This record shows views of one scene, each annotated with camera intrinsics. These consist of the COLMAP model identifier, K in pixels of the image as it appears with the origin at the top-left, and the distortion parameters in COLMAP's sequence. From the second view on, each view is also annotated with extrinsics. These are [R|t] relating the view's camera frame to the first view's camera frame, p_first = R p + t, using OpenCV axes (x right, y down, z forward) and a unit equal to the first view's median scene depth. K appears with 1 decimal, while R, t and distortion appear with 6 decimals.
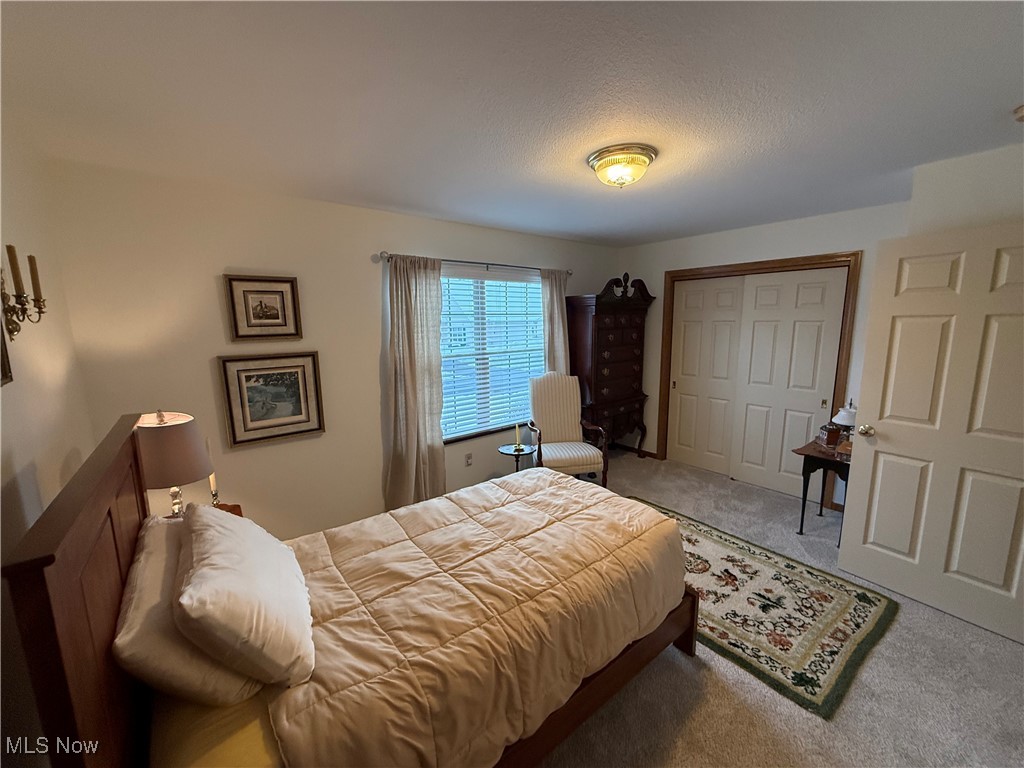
lens RADIAL K [[404.9, 0, 510.8], [0, 404.9, 384.2], [0, 0, 1]] dist [0.000312, -0.000325]
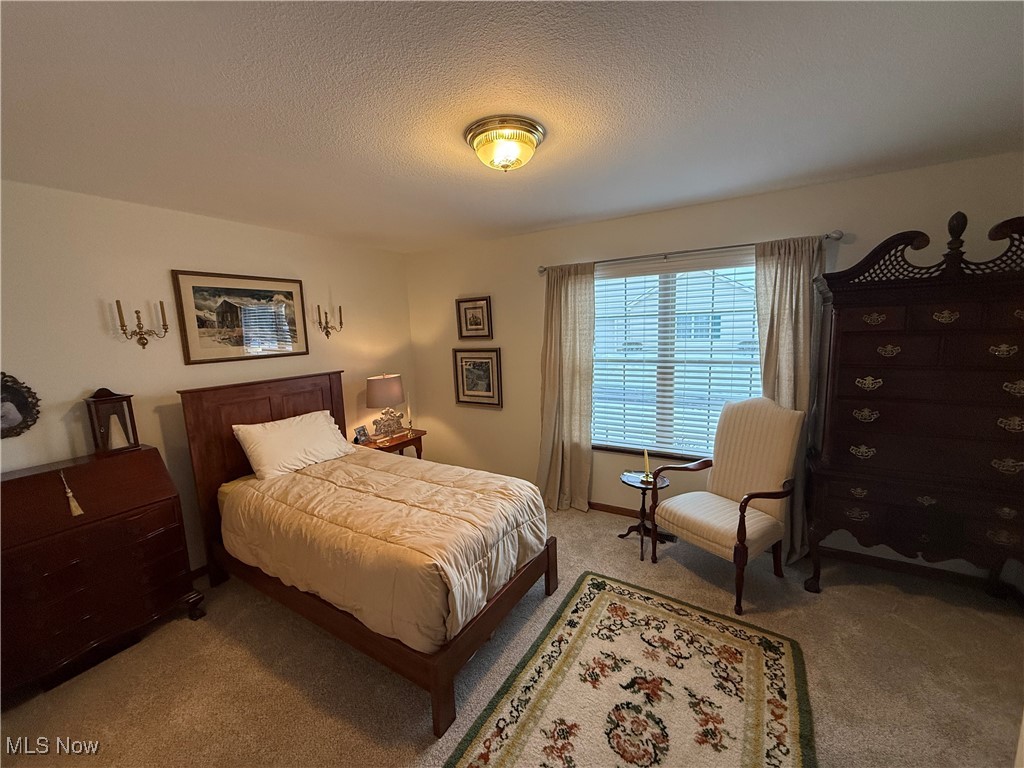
lens RADIAL K [[404.9, 0, 510.8], [0, 404.9, 384.2], [0, 0, 1]] dist [0.000312, -0.000325]
pose [[0.344550, 0.131436, -0.929521, 0.847343], [-0.118887, 0.988287, 0.095677, -0.099226], [0.931210, 0.077542, 0.356140, 0.569920]]
